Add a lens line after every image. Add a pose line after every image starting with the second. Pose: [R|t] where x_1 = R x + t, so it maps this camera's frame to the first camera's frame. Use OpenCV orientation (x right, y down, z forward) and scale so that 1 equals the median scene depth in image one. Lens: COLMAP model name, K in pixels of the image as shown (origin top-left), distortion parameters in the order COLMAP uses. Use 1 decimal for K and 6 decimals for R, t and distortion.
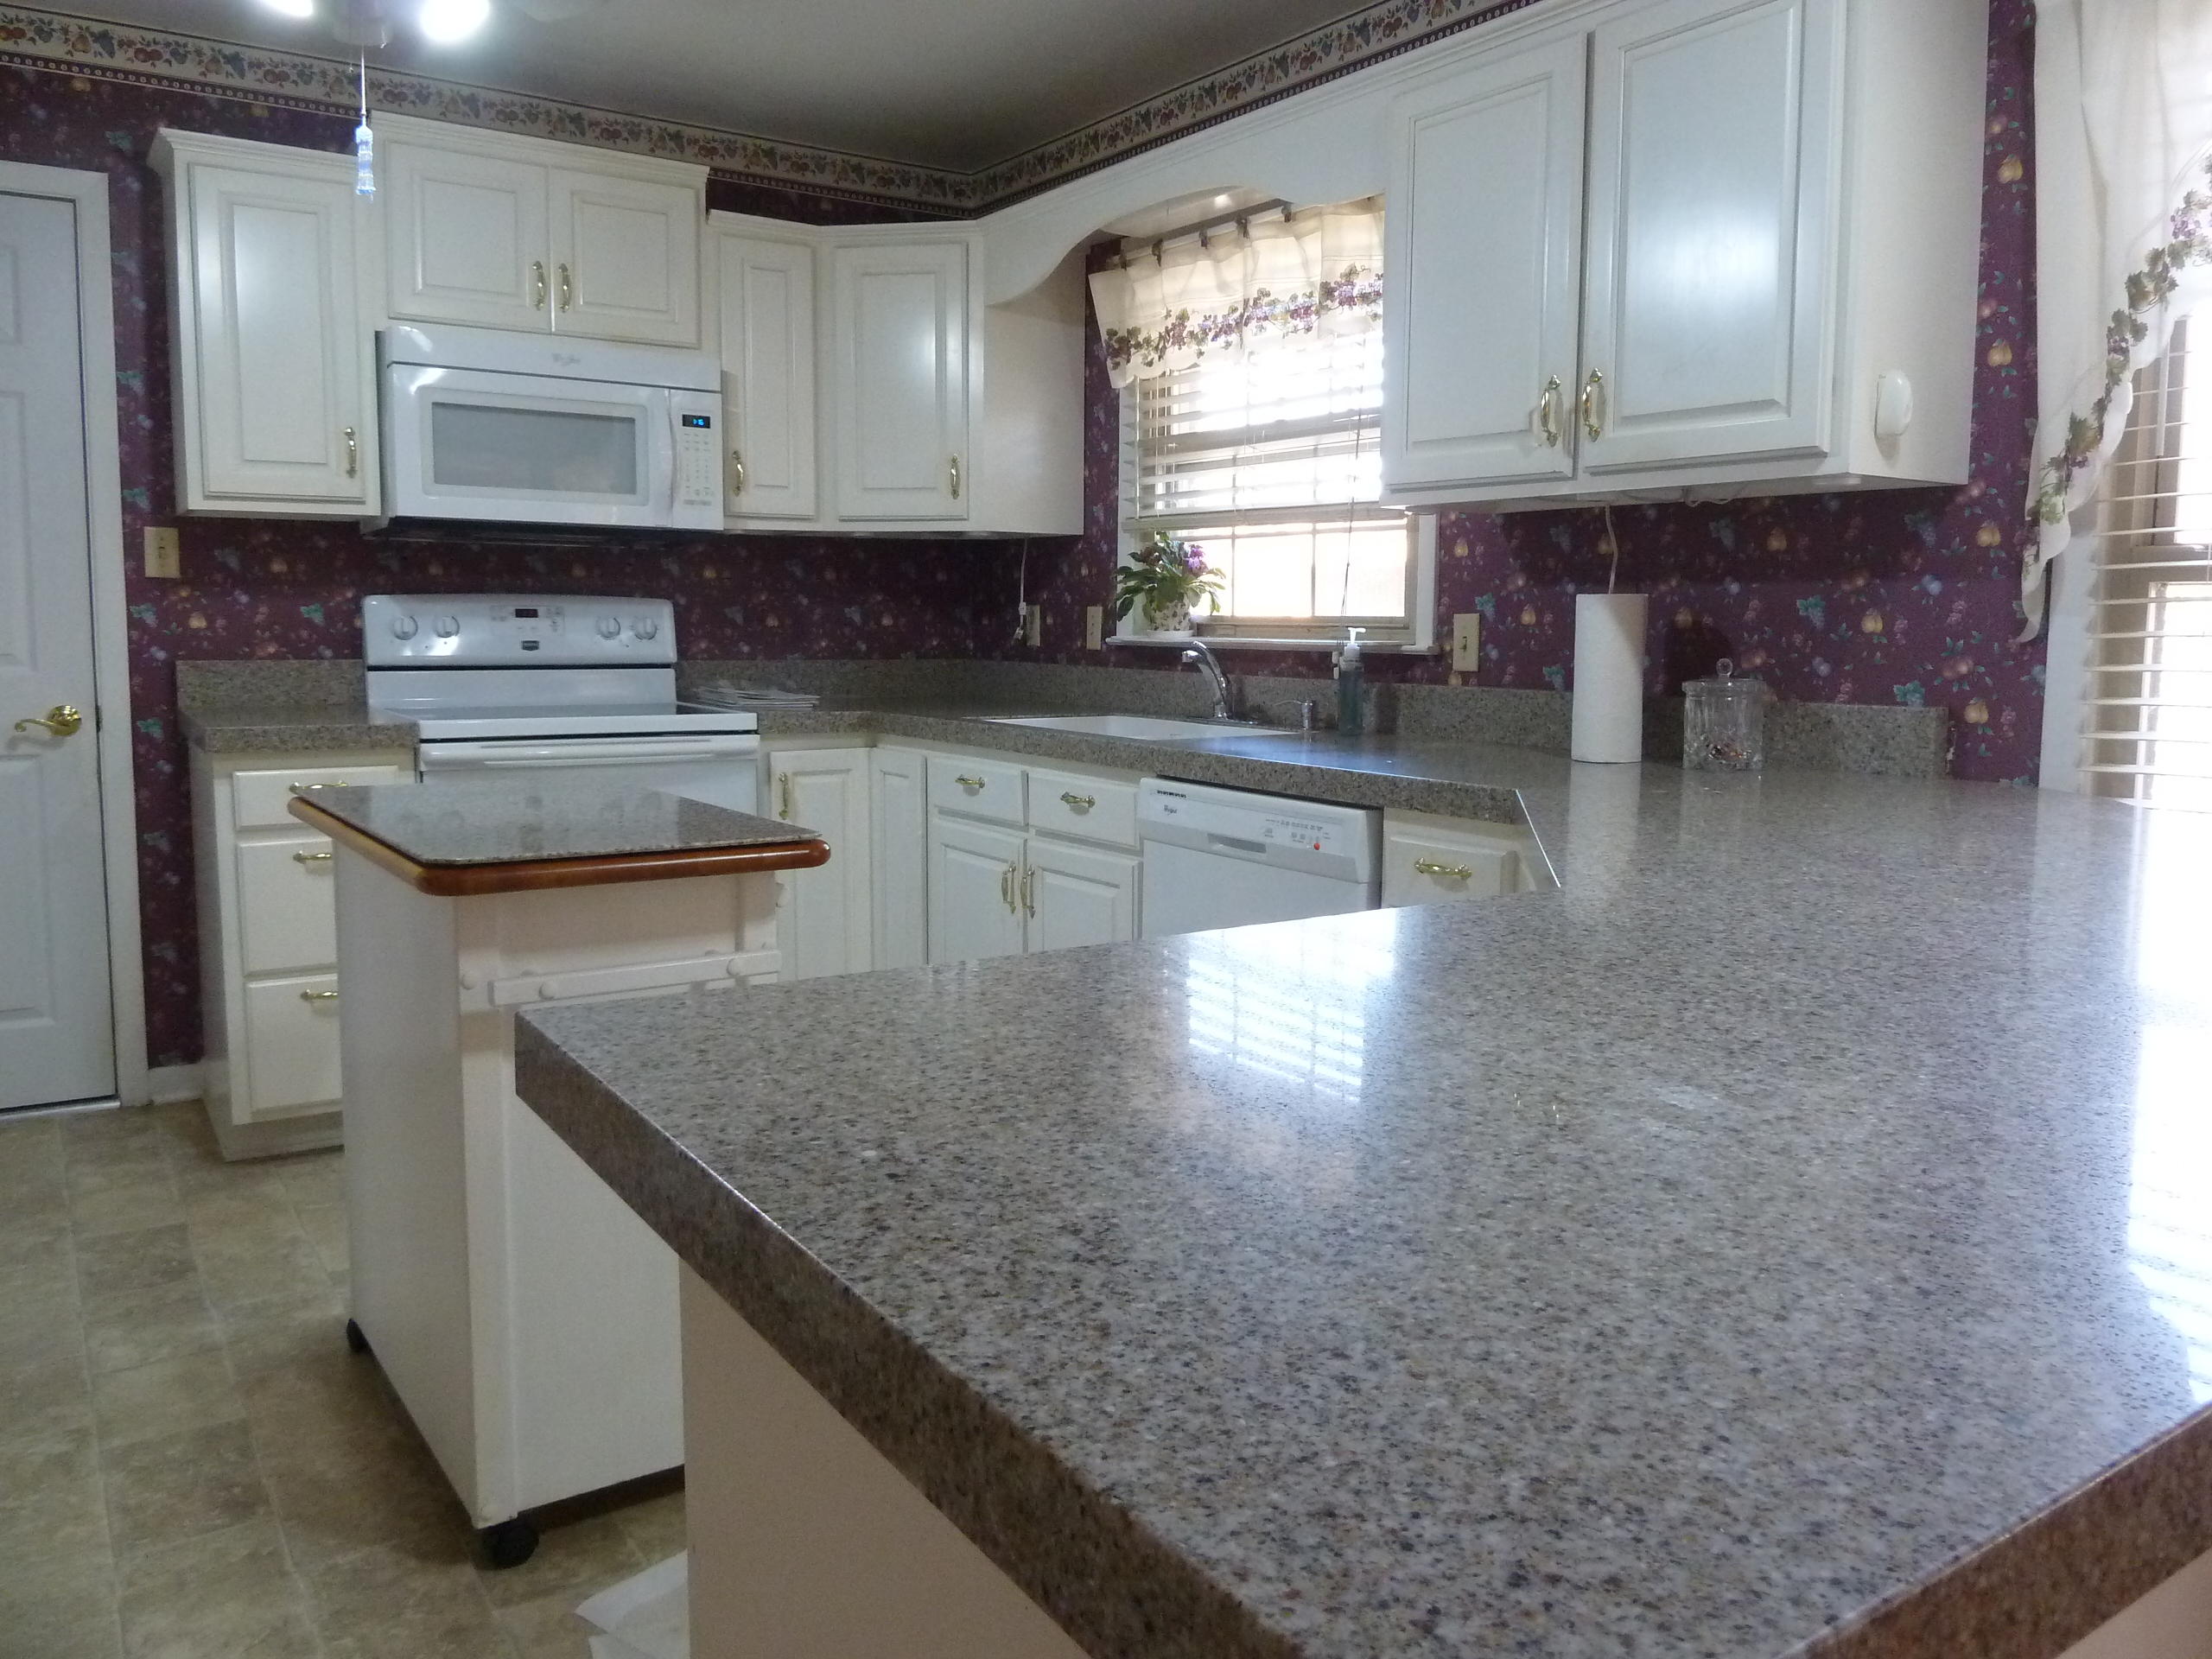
lens RADIAL K [[1613.3, 0, 1113.1], [0, 1613.3, 809.2], [0, 0, 1]] dist [-0.040144, 0.018913]
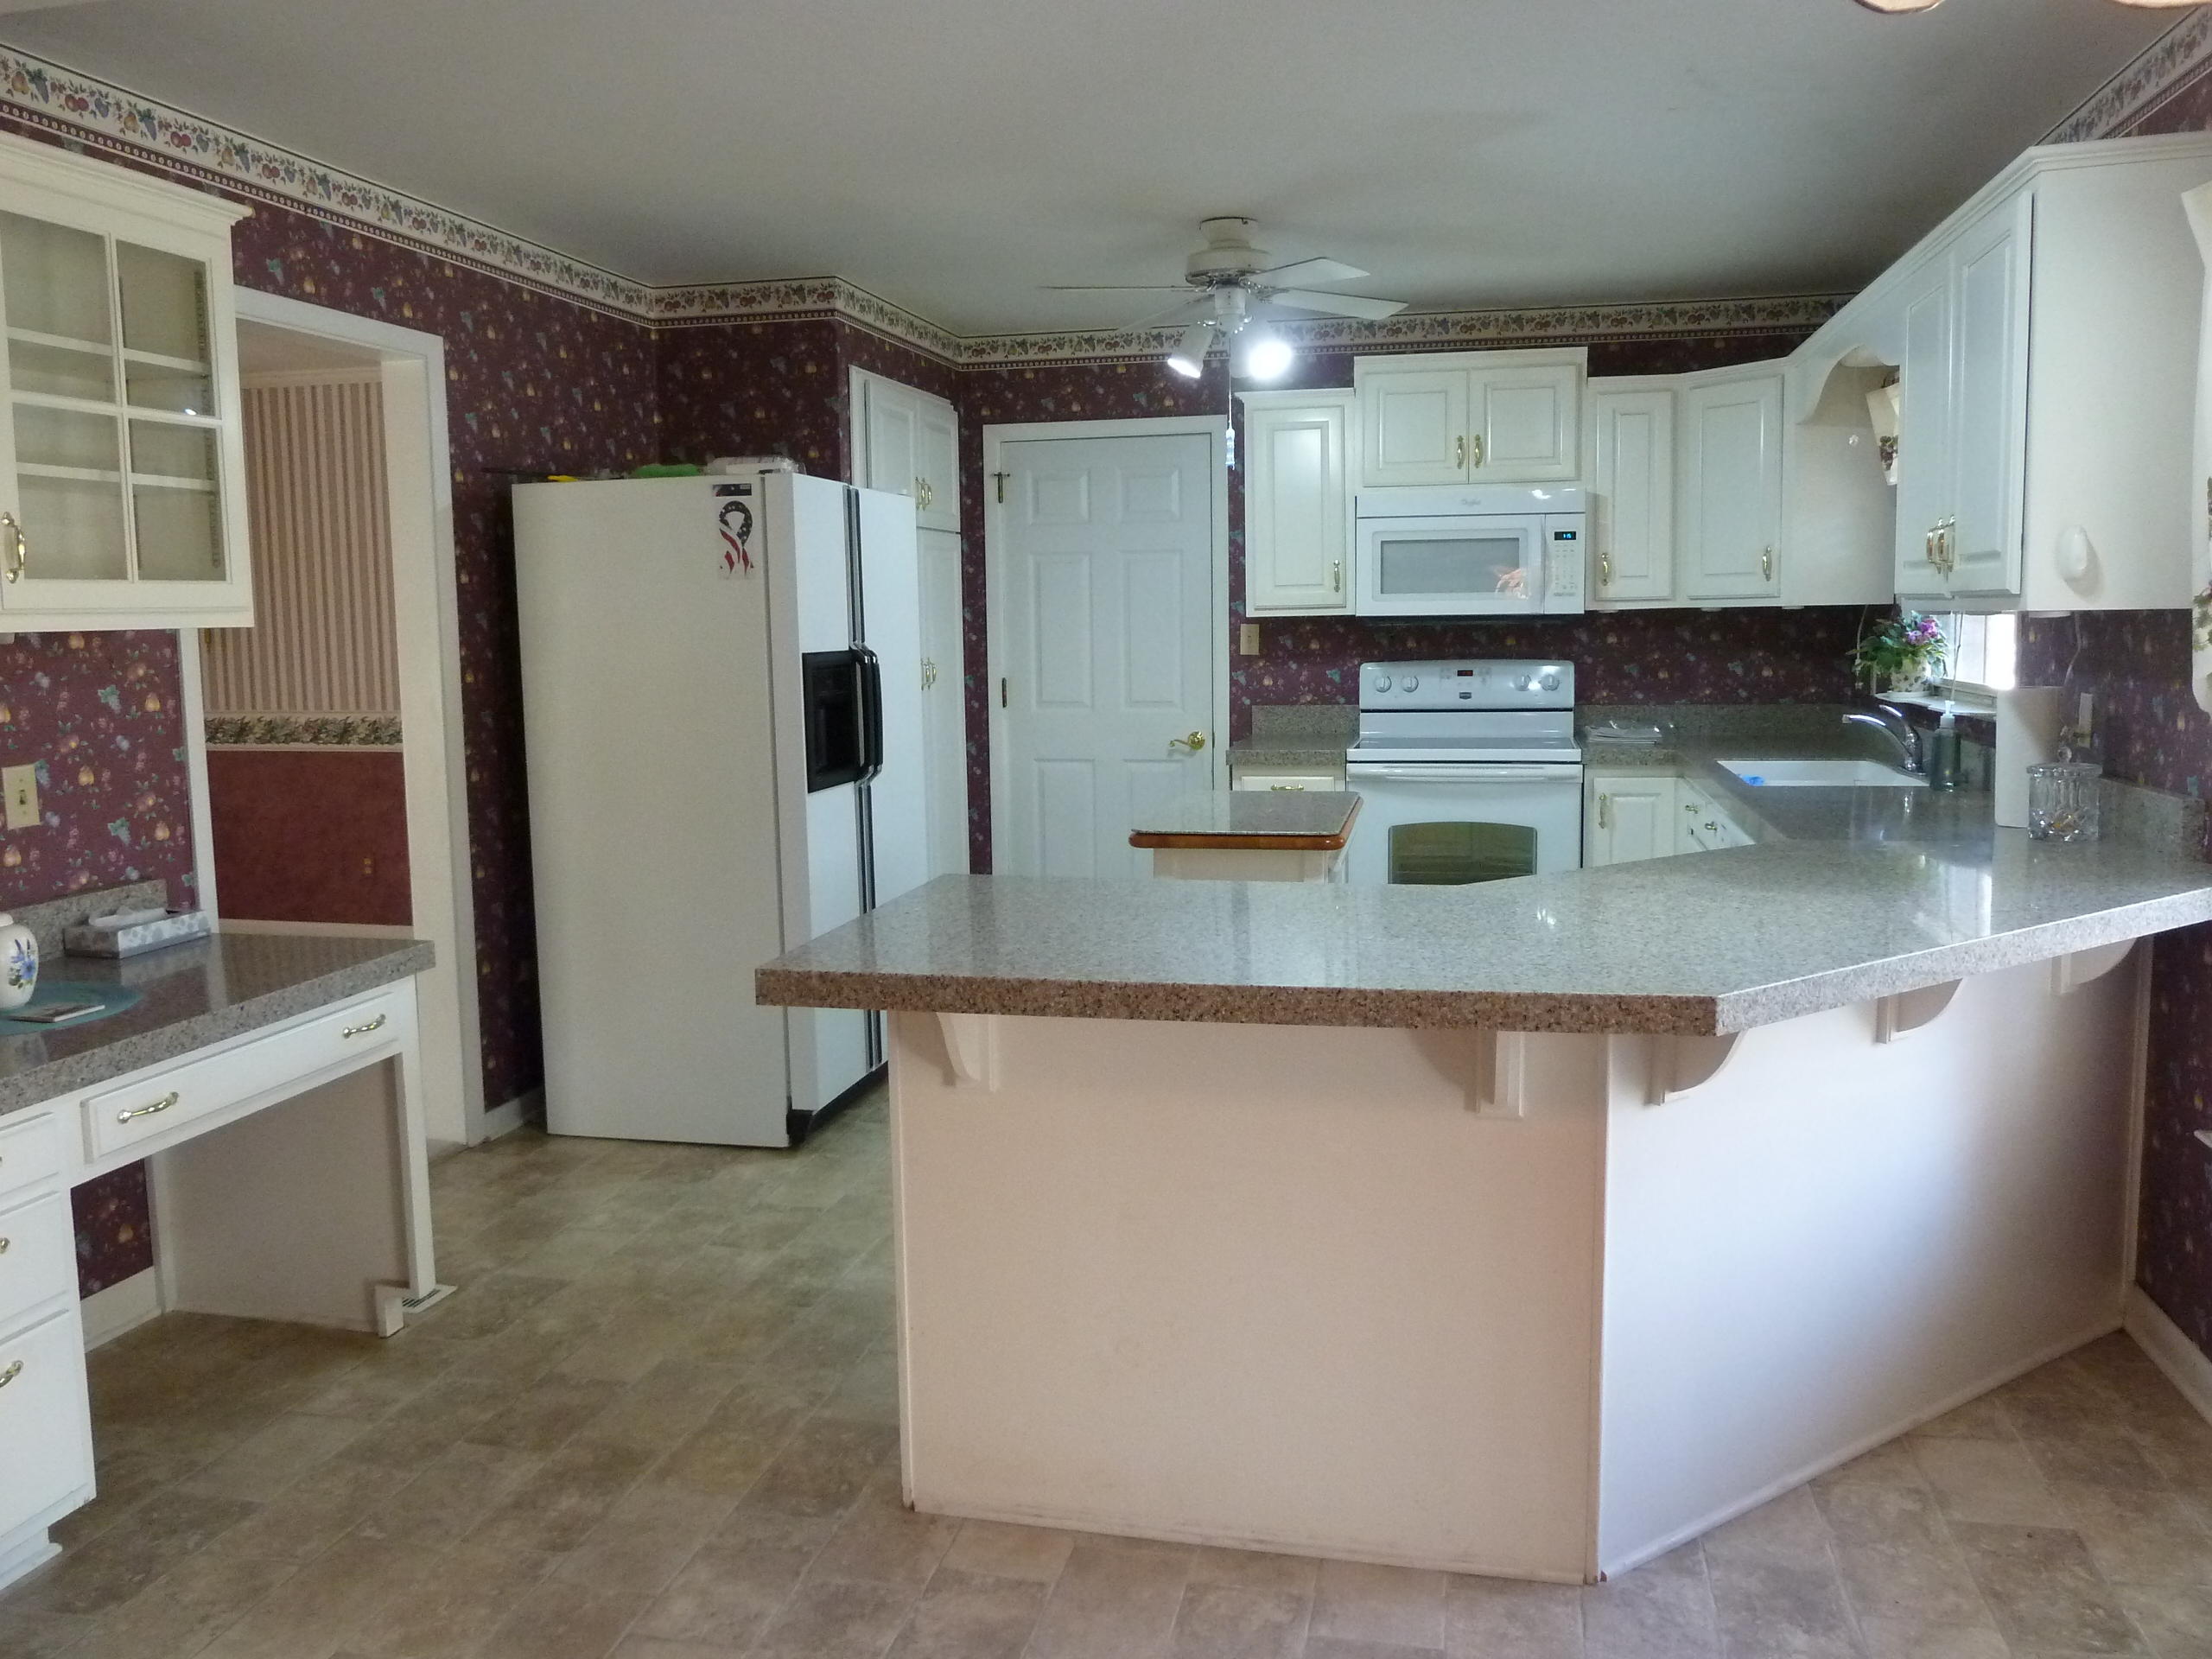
lens RADIAL K [[1679.5, 0, 1106.0], [0, 1679.5, 829.5], [0, 0, 1]] dist [-0.127138, 0.031163]
pose [[0.668670, 0.068076, -0.740437, 0.549364], [-0.055412, 0.997593, 0.041677, -0.027697], [0.741492, 0.013161, 0.670833, -0.243818]]
